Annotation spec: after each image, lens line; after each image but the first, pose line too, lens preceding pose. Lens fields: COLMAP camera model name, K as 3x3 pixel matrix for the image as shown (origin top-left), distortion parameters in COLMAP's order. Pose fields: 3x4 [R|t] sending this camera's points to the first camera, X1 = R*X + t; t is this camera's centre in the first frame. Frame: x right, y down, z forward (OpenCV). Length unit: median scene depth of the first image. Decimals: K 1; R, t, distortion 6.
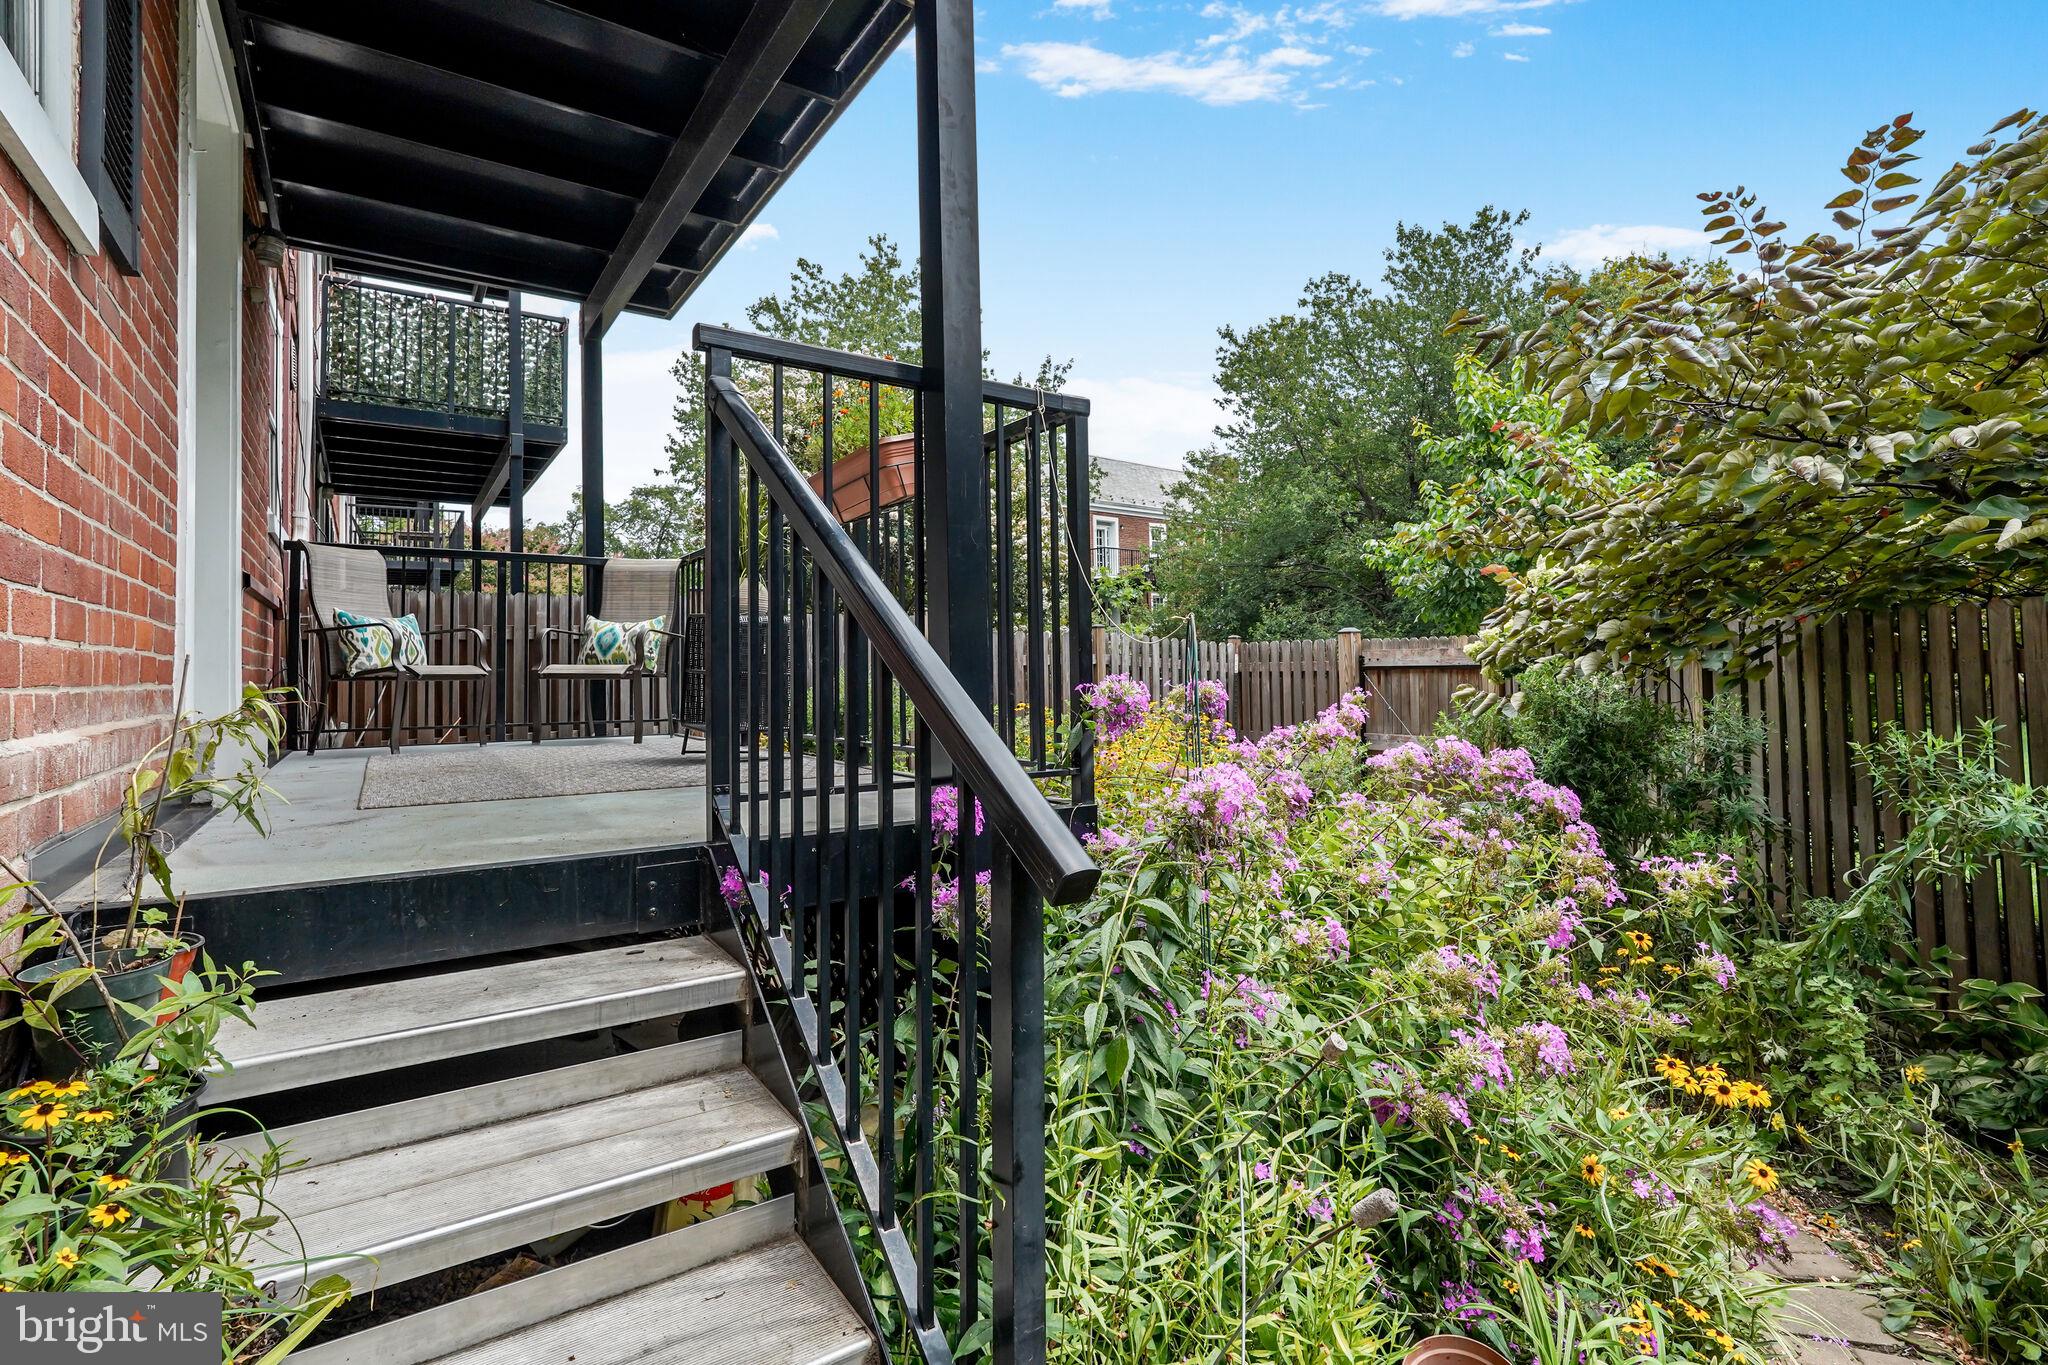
lens RADIAL K [[970.7, 0, 1020.8], [0, 970.7, 653.6], [0, 0, 1]] dist [-0.026663, 0.019303]
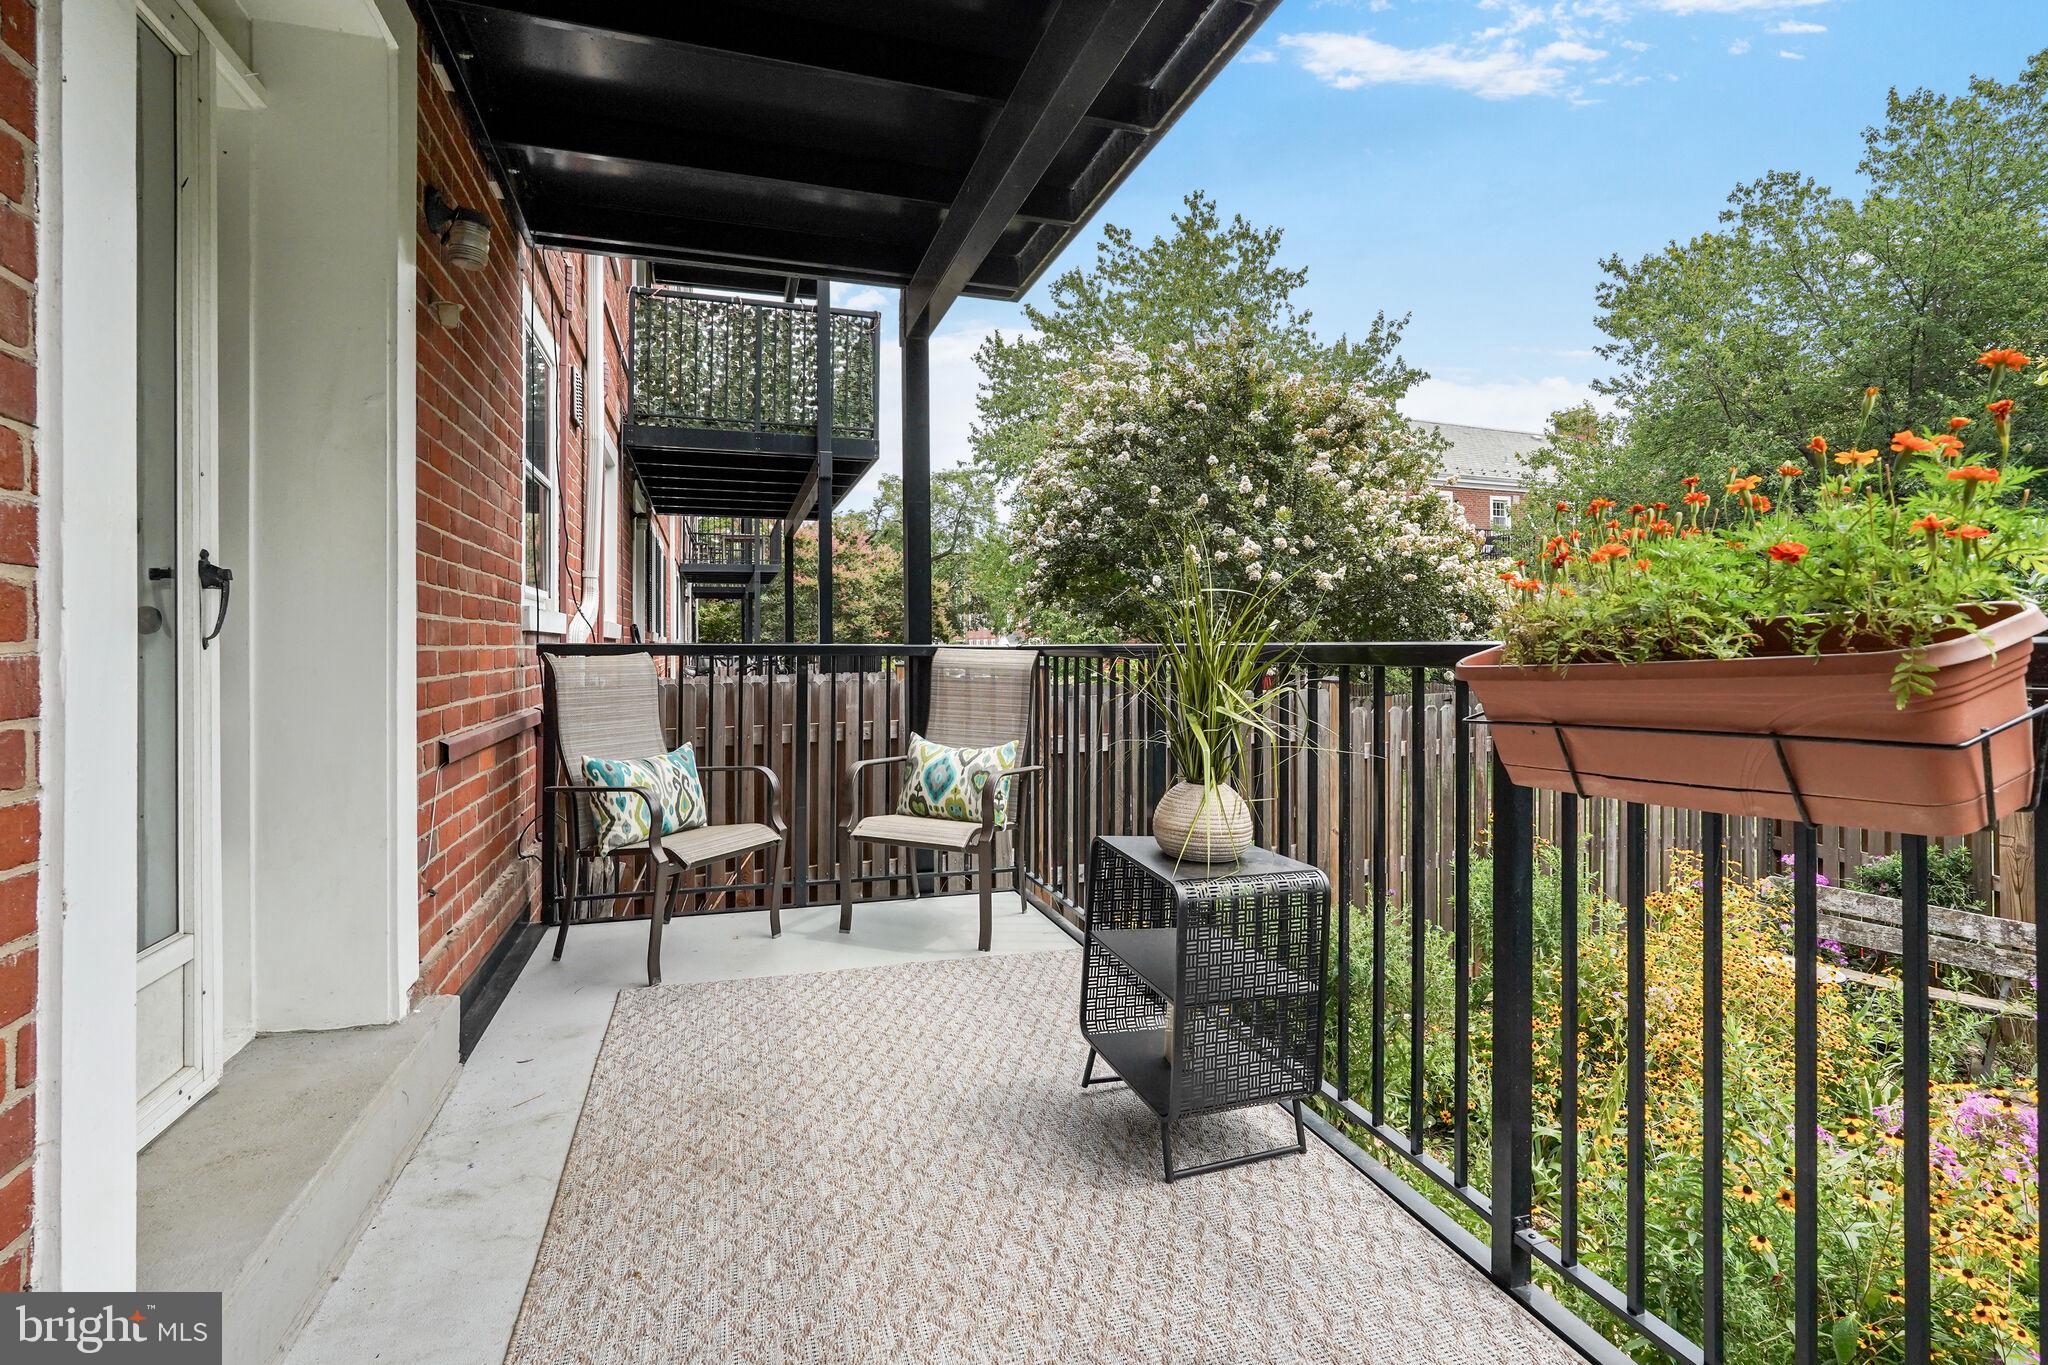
lens RADIAL K [[970.7, 0, 1020.8], [0, 970.7, 653.6], [0, 0, 1]] dist [-0.026663, 0.019303]
pose [[0.958936, 0.014860, -0.283233, -0.102193], [-0.006528, 0.999518, 0.030337, -0.071780], [0.283548, -0.027242, 0.958571, 0.204730]]
